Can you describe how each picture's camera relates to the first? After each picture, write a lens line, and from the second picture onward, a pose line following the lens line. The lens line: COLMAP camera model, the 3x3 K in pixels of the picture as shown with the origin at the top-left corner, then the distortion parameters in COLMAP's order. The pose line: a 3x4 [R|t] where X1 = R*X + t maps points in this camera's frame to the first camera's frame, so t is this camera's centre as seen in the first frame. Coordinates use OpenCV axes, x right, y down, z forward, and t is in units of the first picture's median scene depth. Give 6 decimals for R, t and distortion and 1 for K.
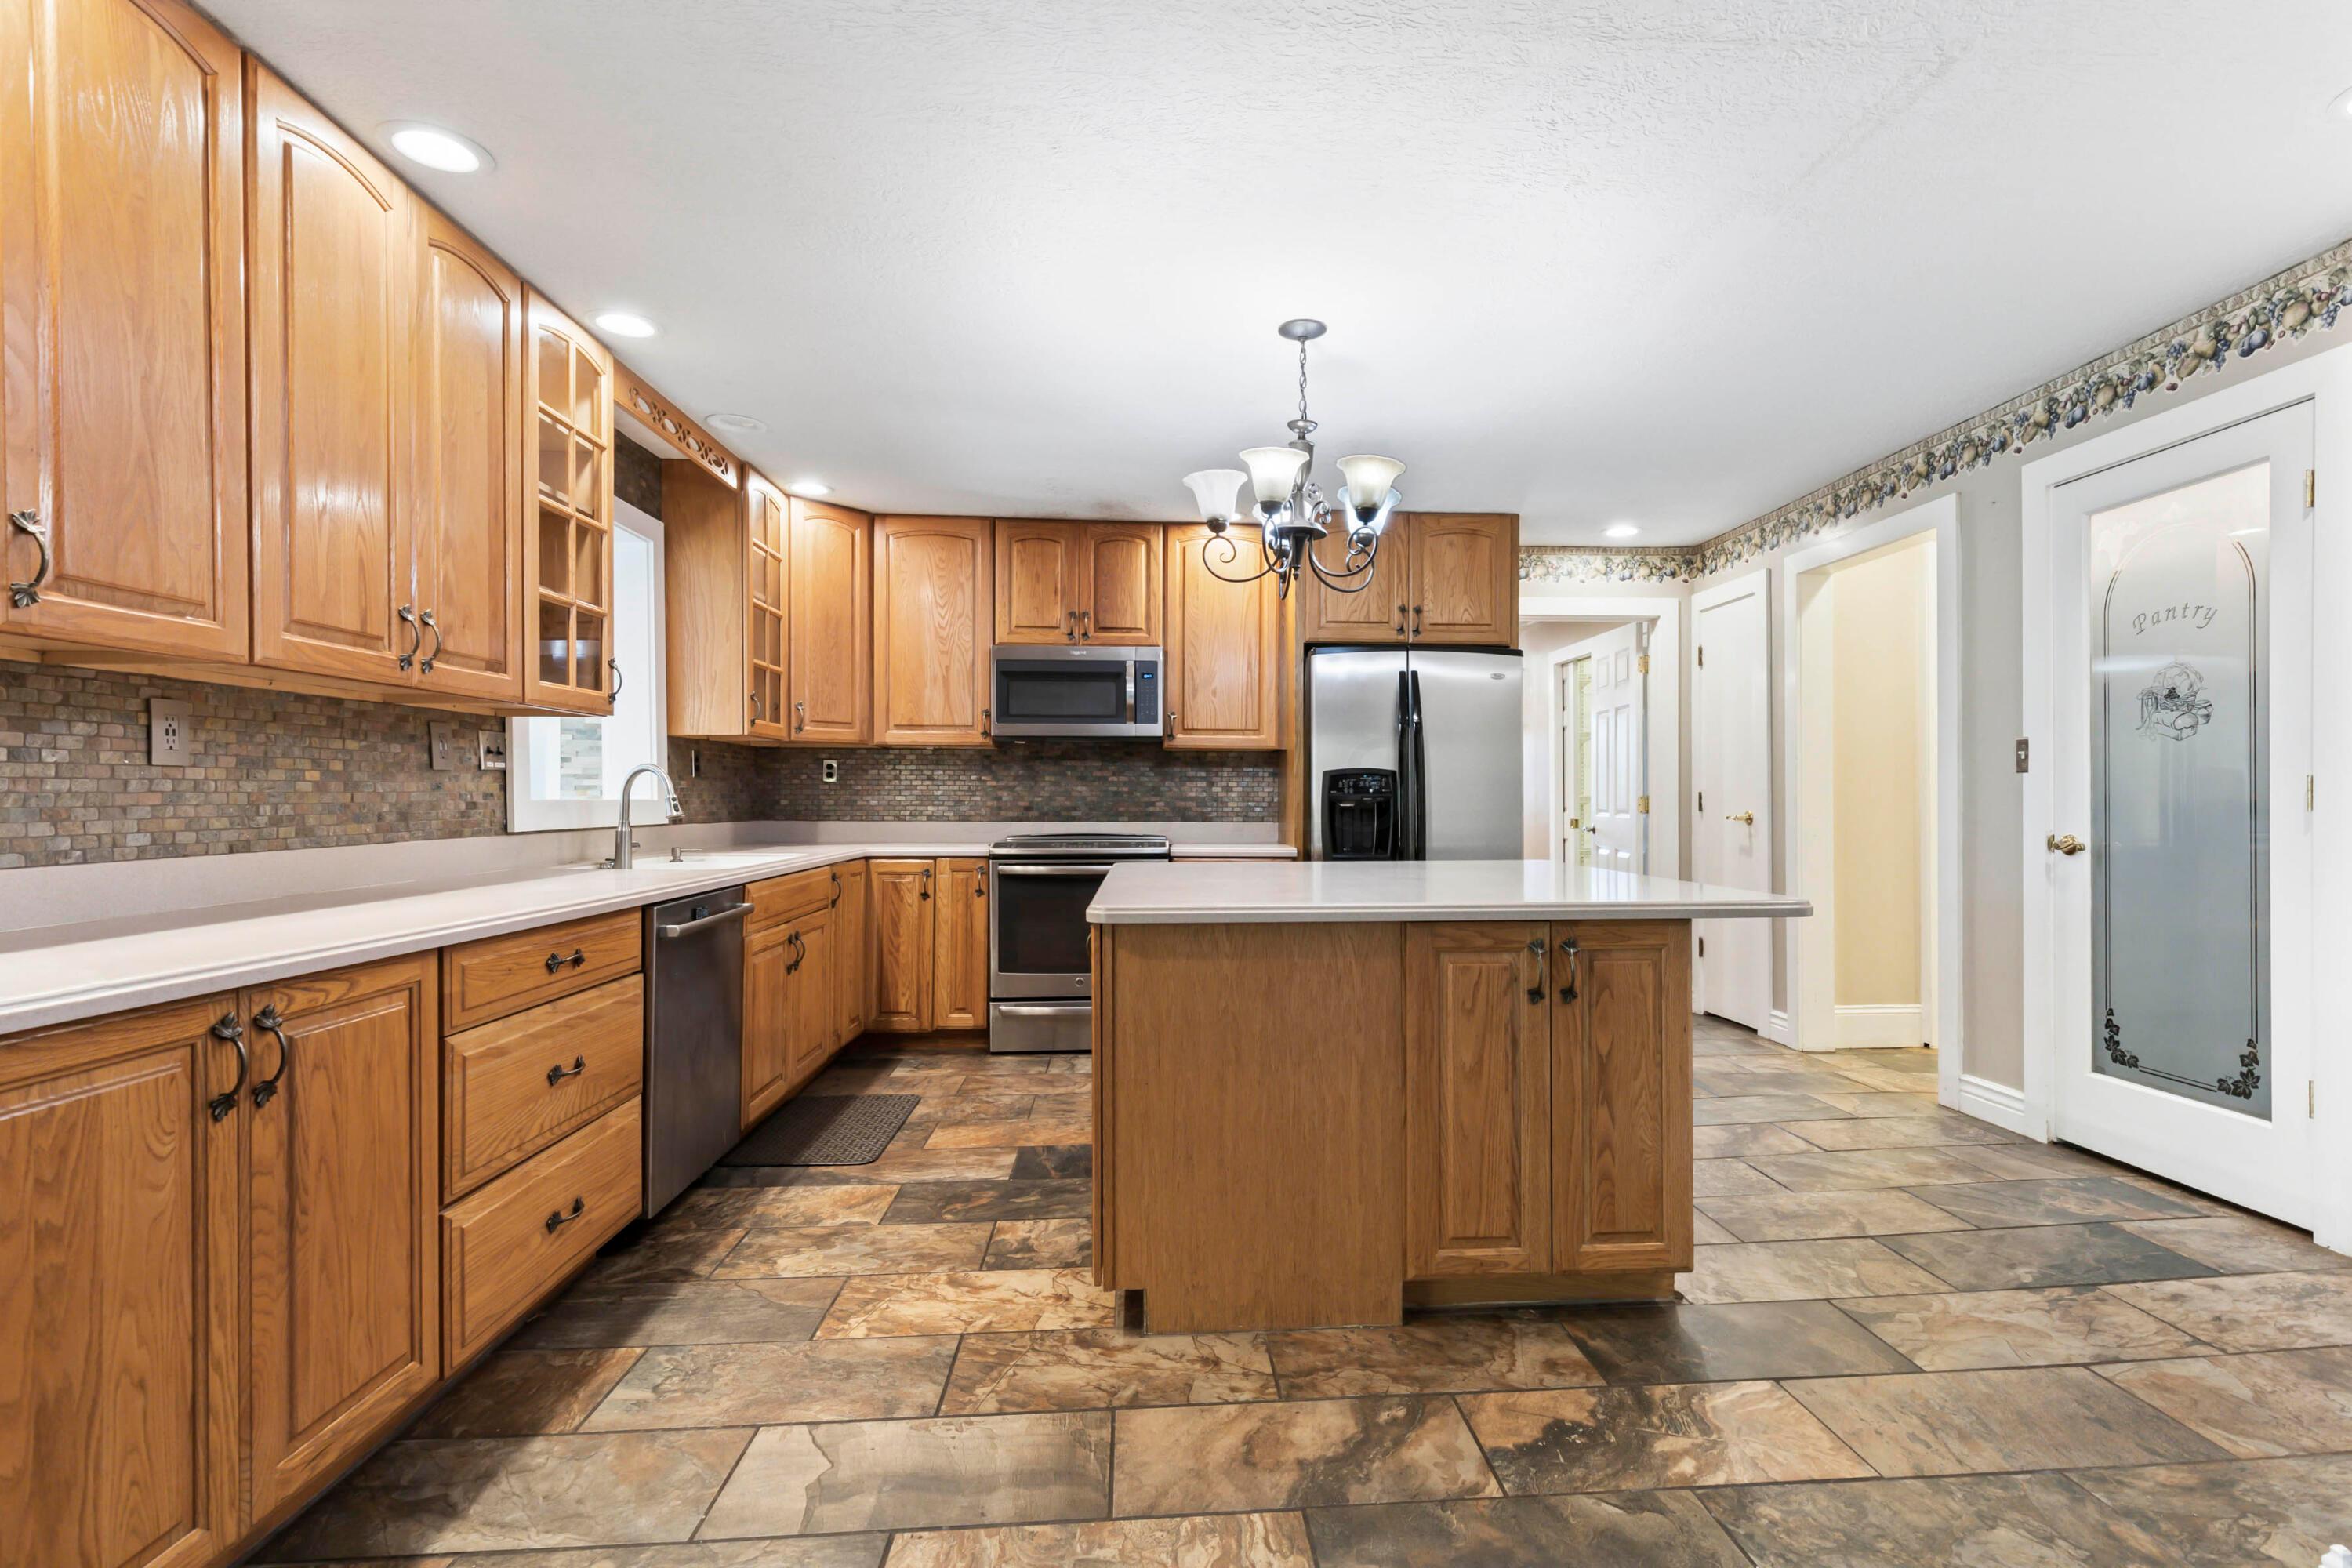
lens RADIAL K [[1105.7, 0, 1162.1], [0, 1105.7, 796.1], [0, 0, 1]] dist [0.008729, -0.000977]
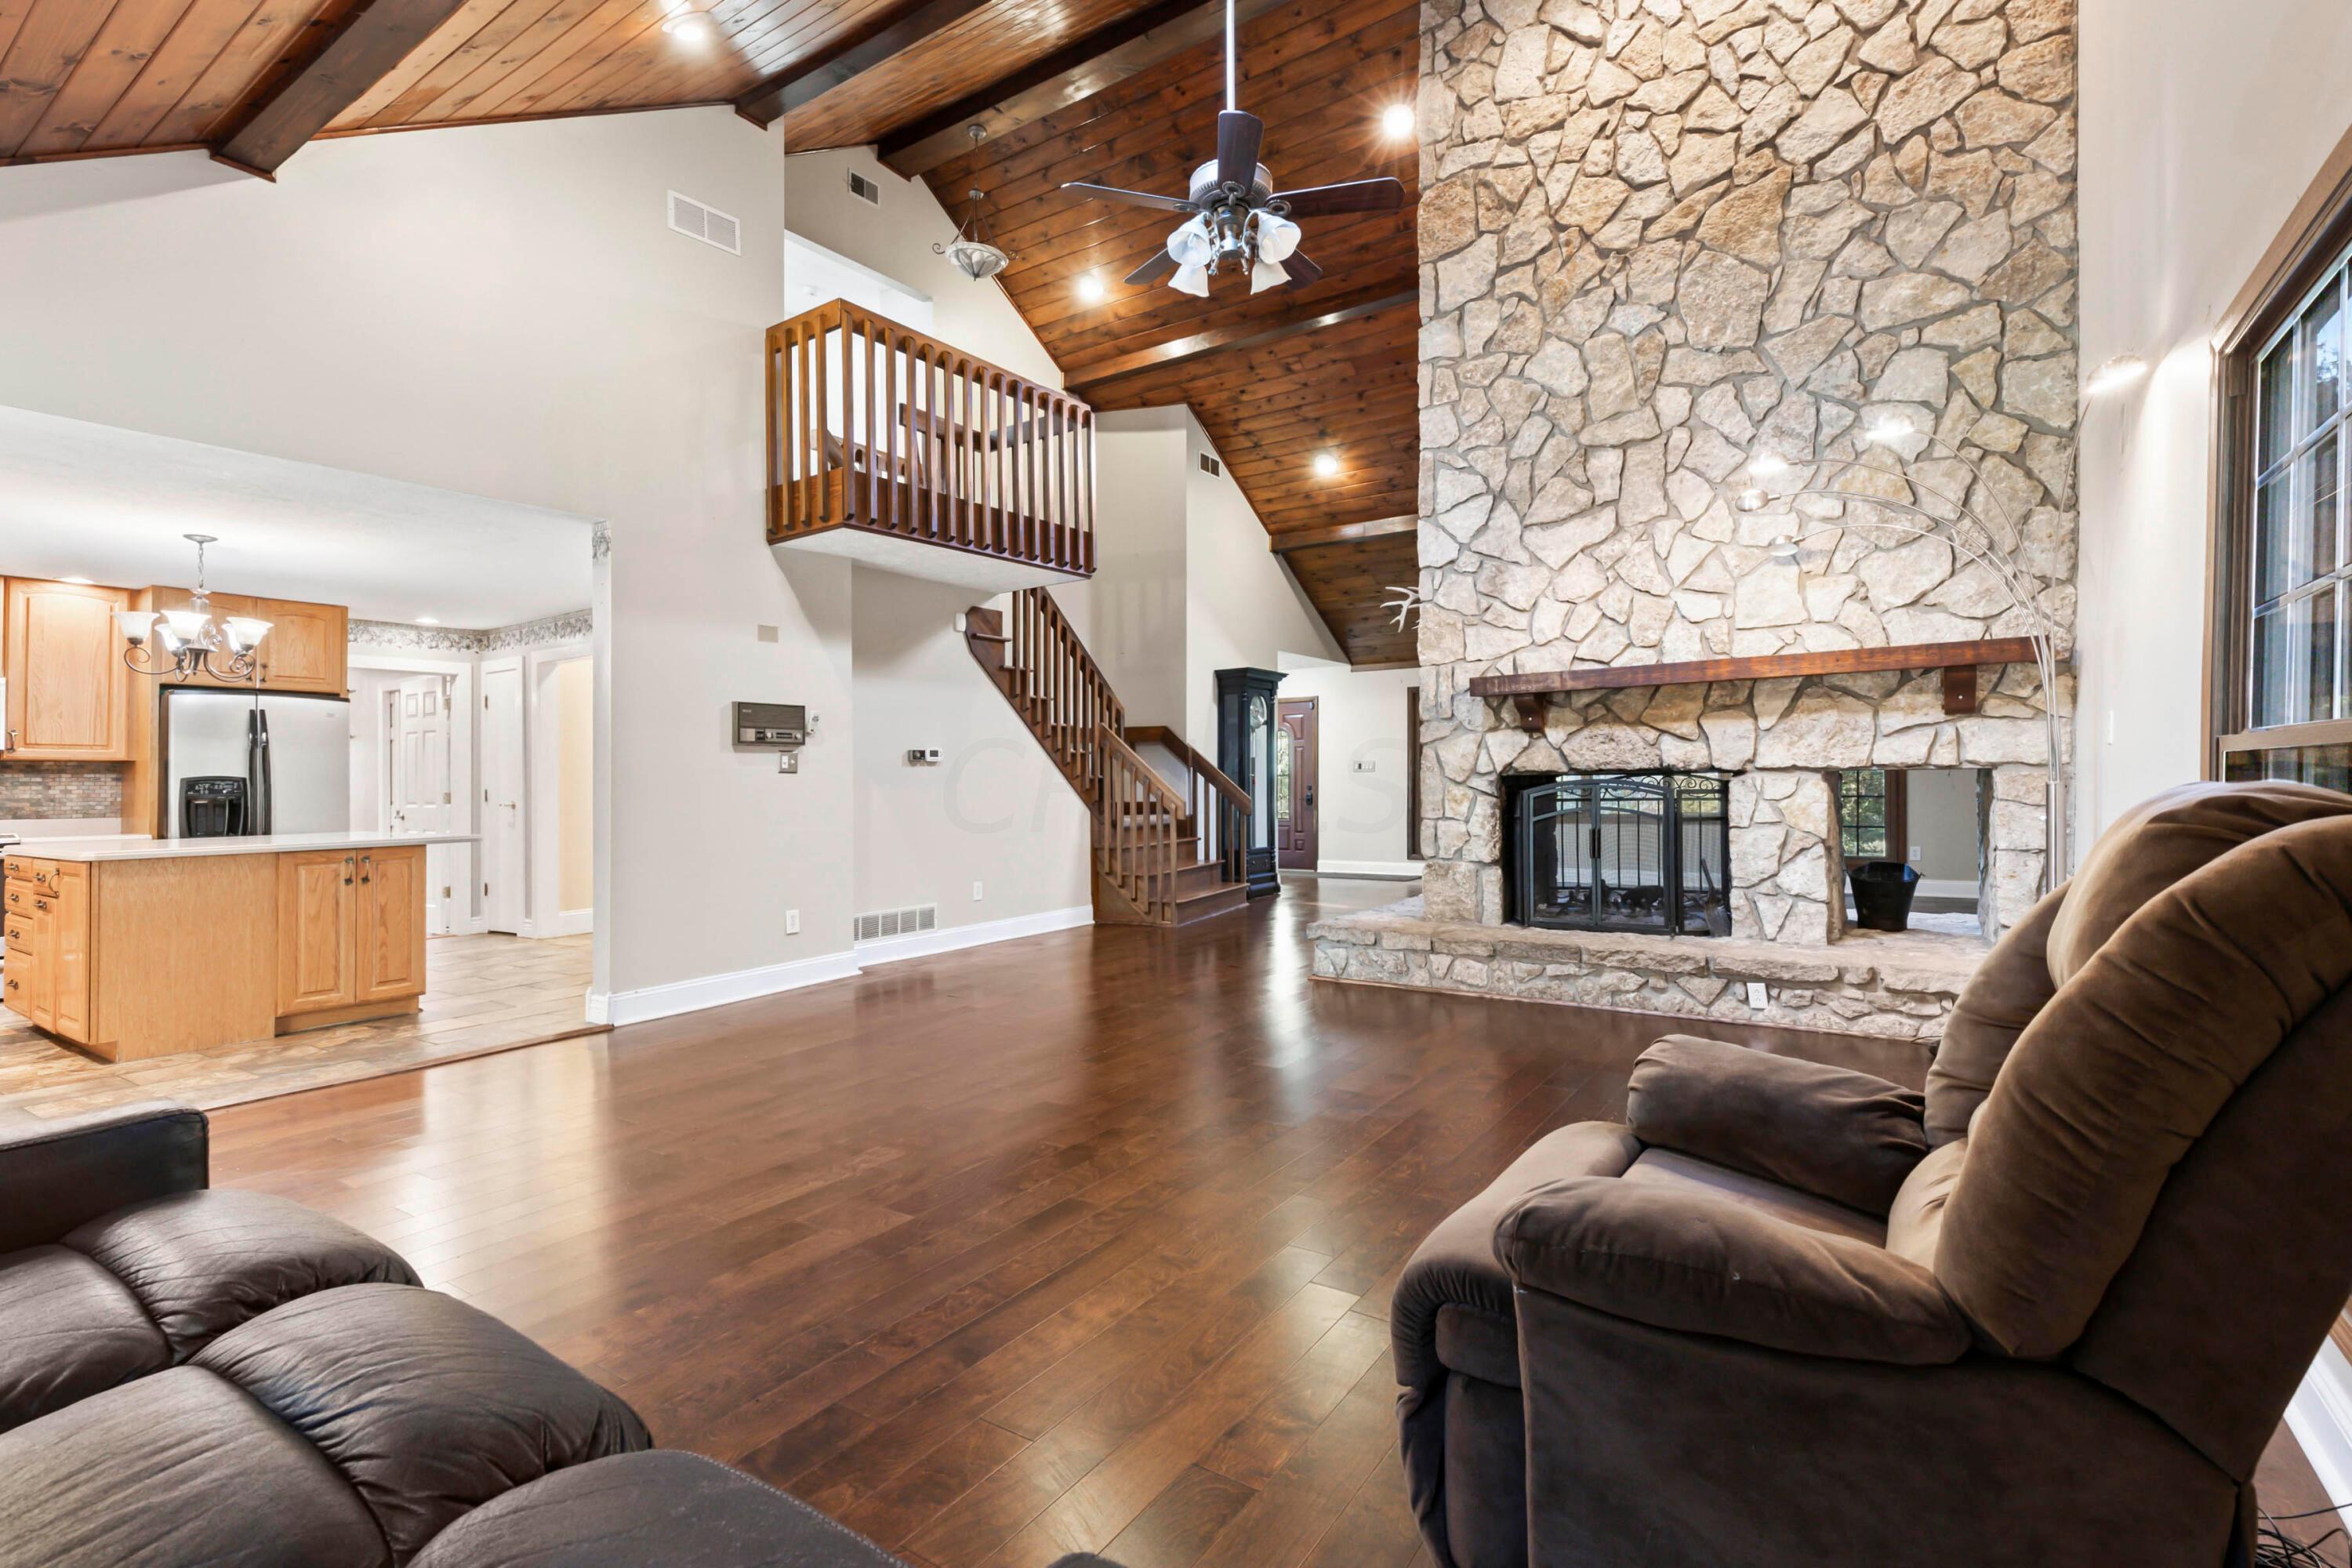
lens RADIAL K [[1118.7, 0, 1173.7], [0, 1118.7, 753.9], [0, 0, 1]] dist [0.001856, 0.000487]
pose [[0.590395, 0.013028, 0.807010, -0.257011], [0.012601, 0.999599, -0.025356, -0.001436], [-0.807016, 0.025139, 0.589994, -0.852399]]
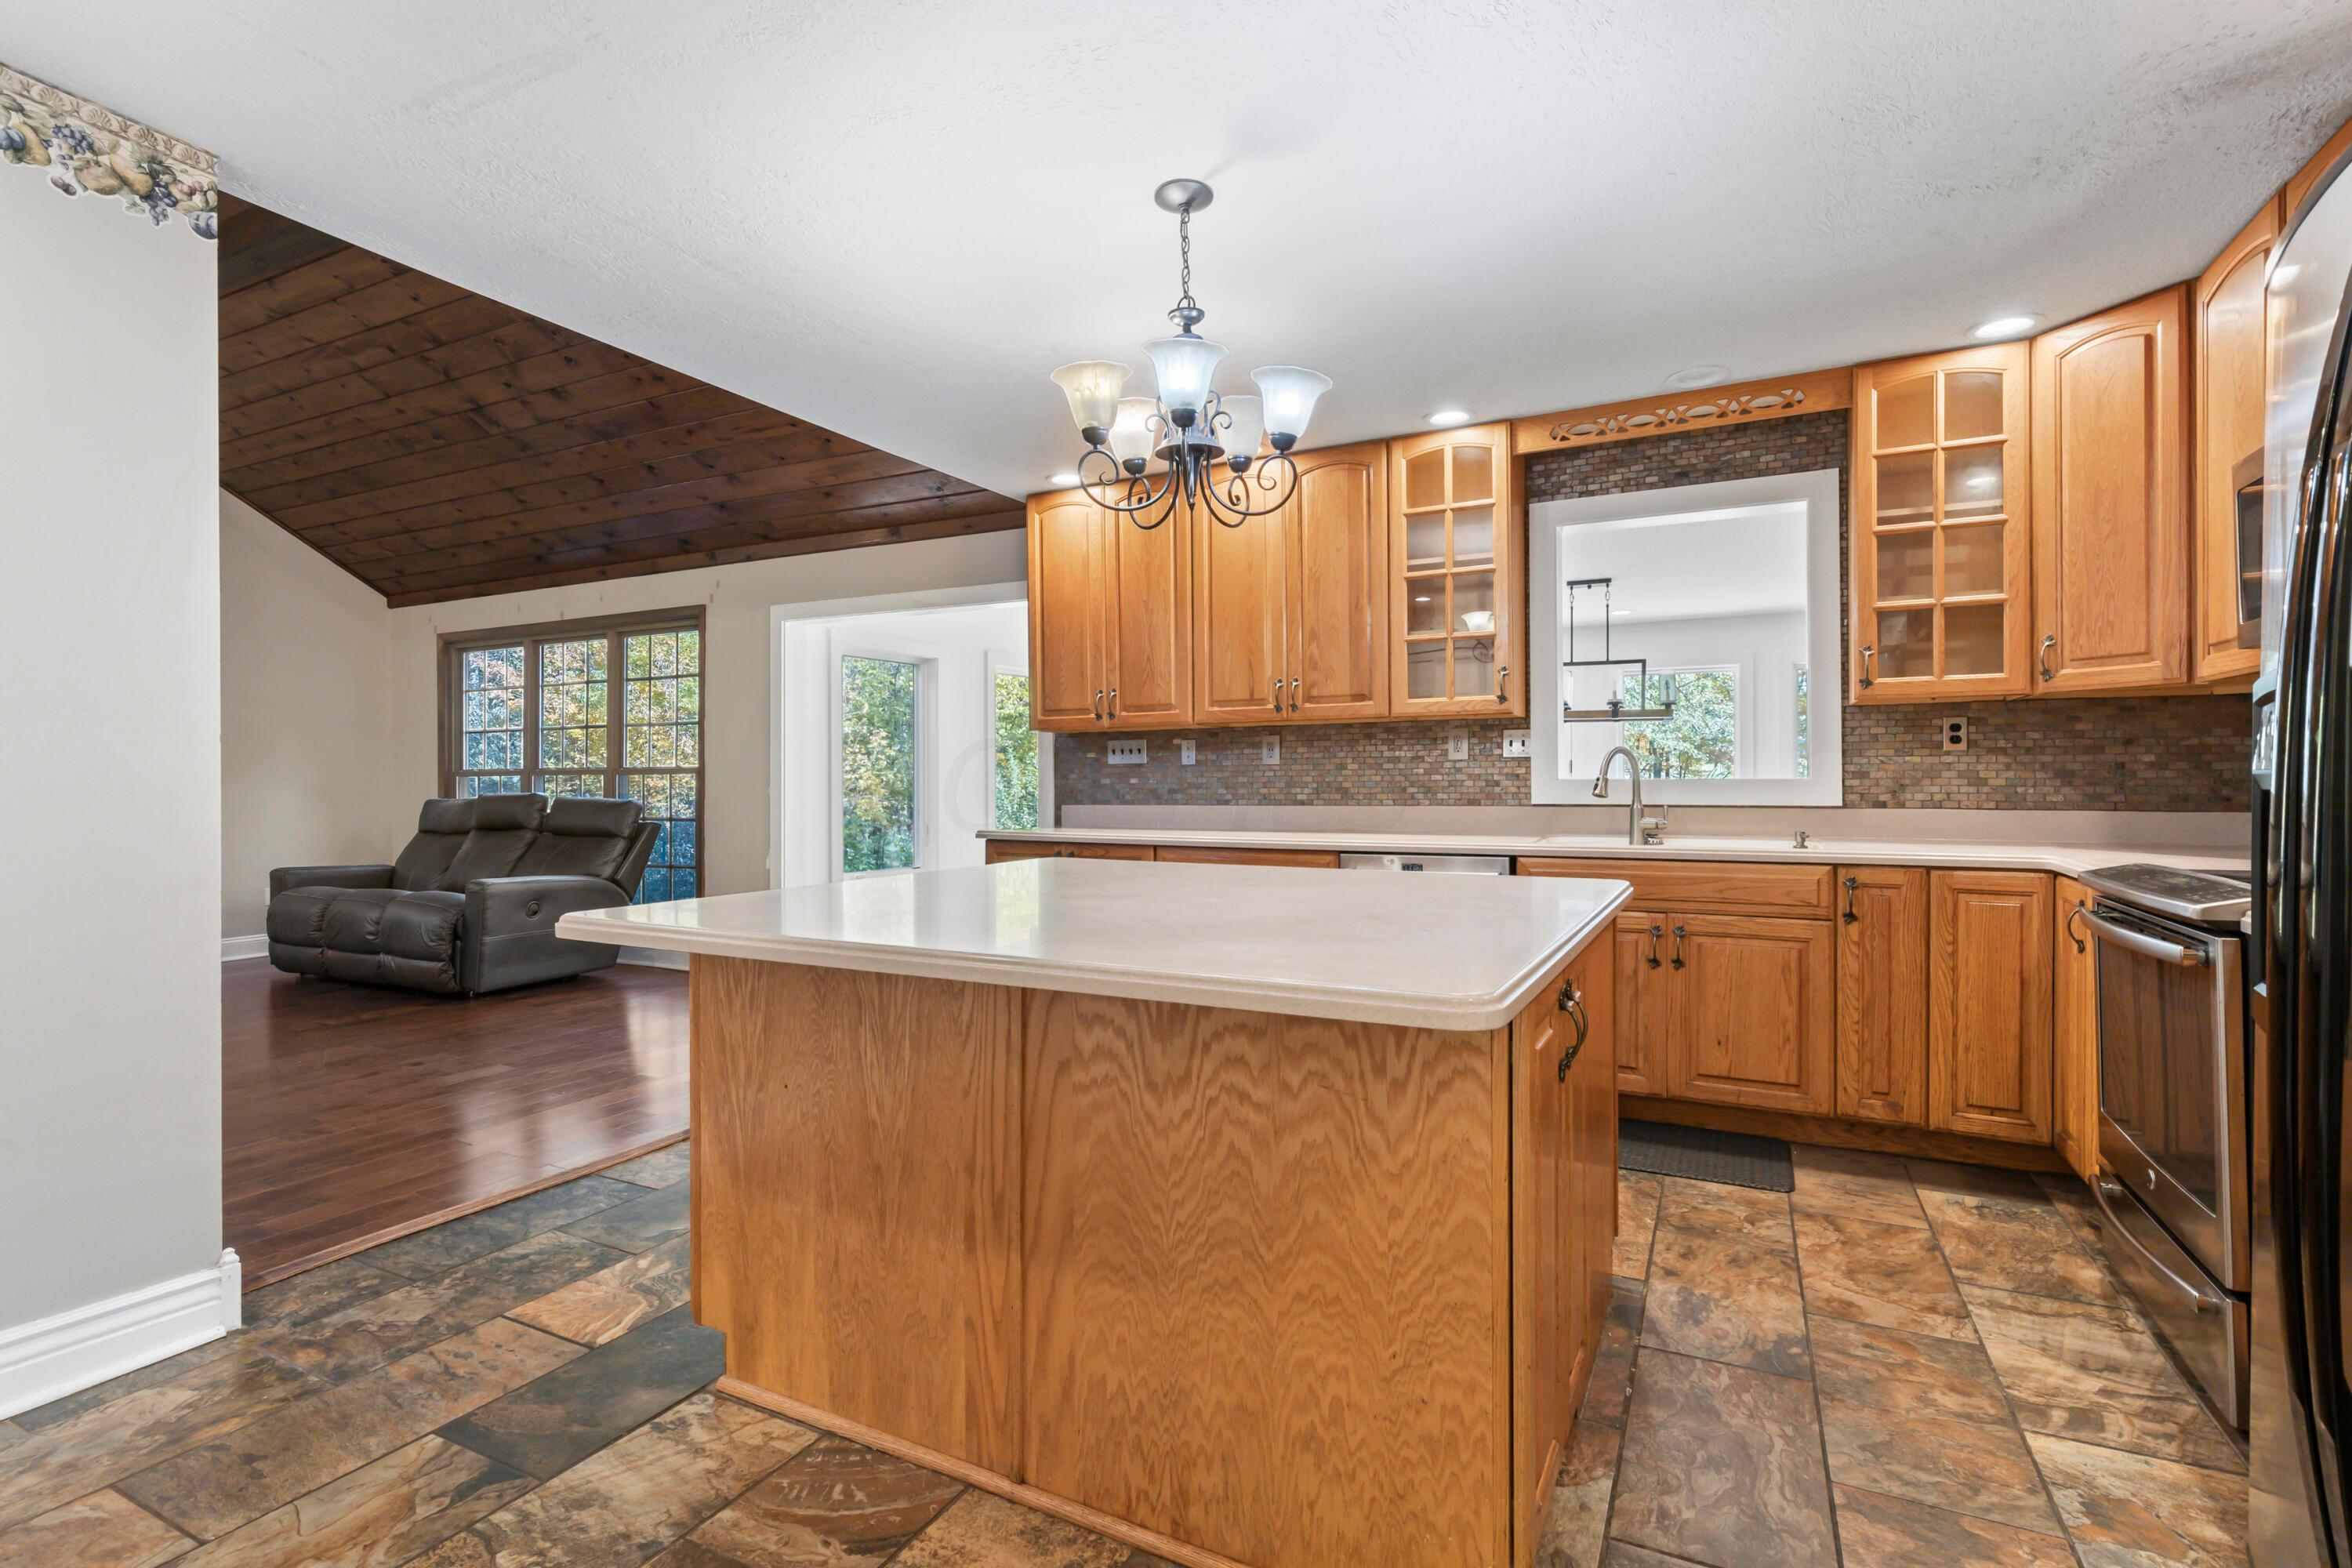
lens RADIAL K [[1144.4, 0, 1218.6], [0, 1144.4, 780.9], [0, 0, 1]] dist [0.000062, -0.000219]
pose [[-0.479705, 0.005419, -0.877413, 0.533754], [0.005610, 0.999979, 0.003109, -0.000997], [0.877412, -0.003431, -0.479726, 0.896832]]
